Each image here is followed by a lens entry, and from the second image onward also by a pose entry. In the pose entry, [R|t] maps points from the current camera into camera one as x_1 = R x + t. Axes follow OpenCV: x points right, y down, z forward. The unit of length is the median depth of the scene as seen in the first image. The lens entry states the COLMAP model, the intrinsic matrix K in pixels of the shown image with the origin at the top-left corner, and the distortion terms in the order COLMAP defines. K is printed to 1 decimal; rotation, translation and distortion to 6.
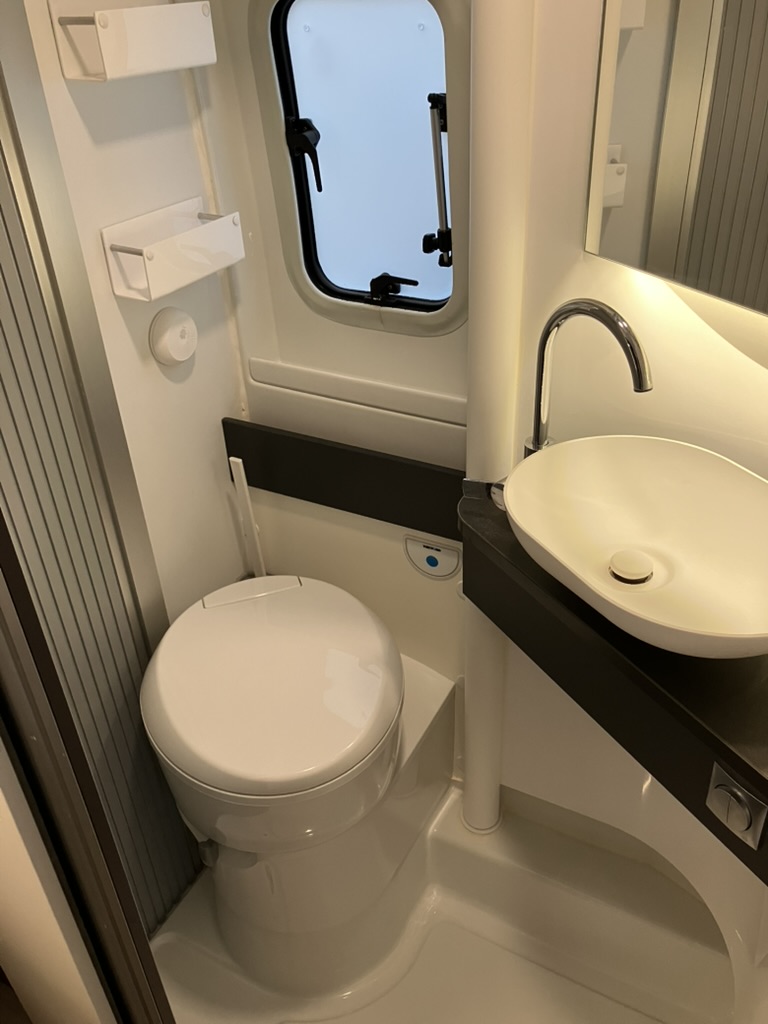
lens RADIAL K [[834.4, 0, 389.2], [0, 834.4, 505.9], [0, 0, 1]] dist [0.027618, -0.037690]
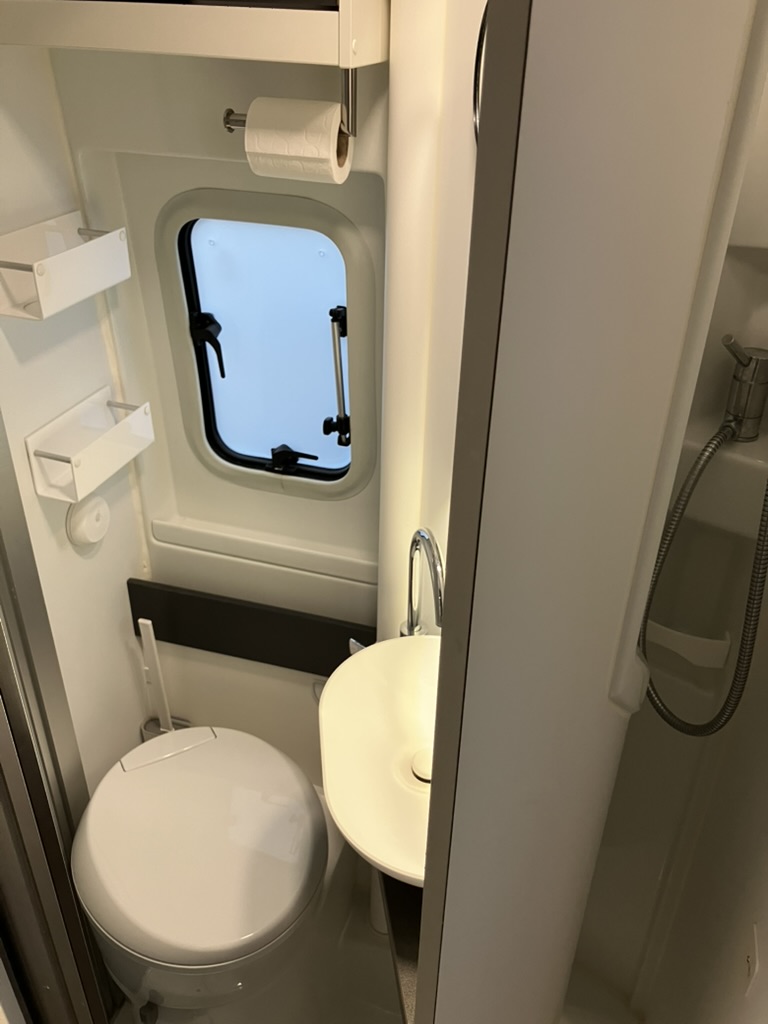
lens RADIAL K [[834.4, 0, 389.2], [0, 834.4, 505.9], [0, 0, 1]] dist [0.027618, -0.037690]
pose [[0.973645, -0.050955, 0.222304, -0.124087], [0.057242, 0.998120, -0.021926, -0.175906], [-0.220768, 0.034073, 0.974731, -0.098318]]
